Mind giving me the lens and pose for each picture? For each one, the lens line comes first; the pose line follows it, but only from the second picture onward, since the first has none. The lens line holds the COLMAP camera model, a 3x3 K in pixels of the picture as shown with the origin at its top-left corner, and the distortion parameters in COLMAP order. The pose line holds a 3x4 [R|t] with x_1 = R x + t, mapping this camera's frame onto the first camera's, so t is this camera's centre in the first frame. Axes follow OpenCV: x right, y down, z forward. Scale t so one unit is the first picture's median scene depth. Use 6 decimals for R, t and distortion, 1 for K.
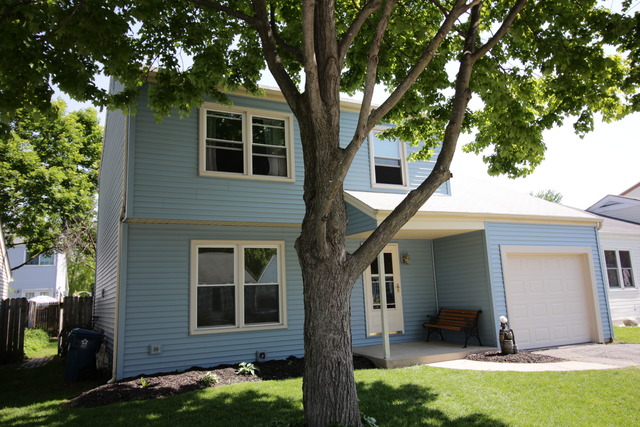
lens RADIAL K [[504.5, 0, 320.1], [0, 504.5, 200.8], [0, 0, 1]] dist [0.010422, 0.002198]
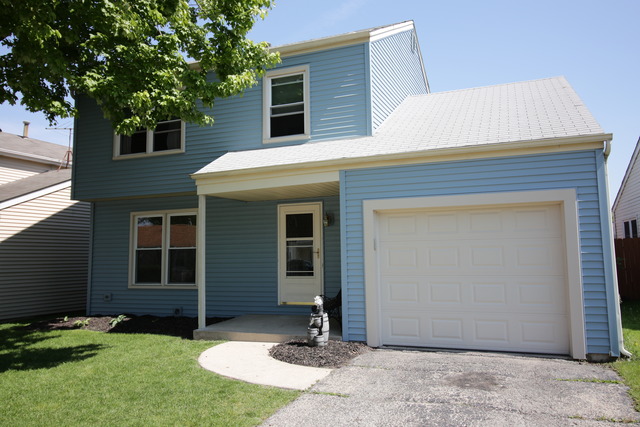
lens RADIAL K [[504.5, 0, 320.1], [0, 504.5, 200.8], [0, 0, 1]] dist [0.010422, 0.002198]
pose [[0.653369, -0.049540, -0.755417, 0.930617], [0.134500, 0.989578, 0.051435, 0.046843], [0.744996, -0.135210, 0.653223, 0.524496]]
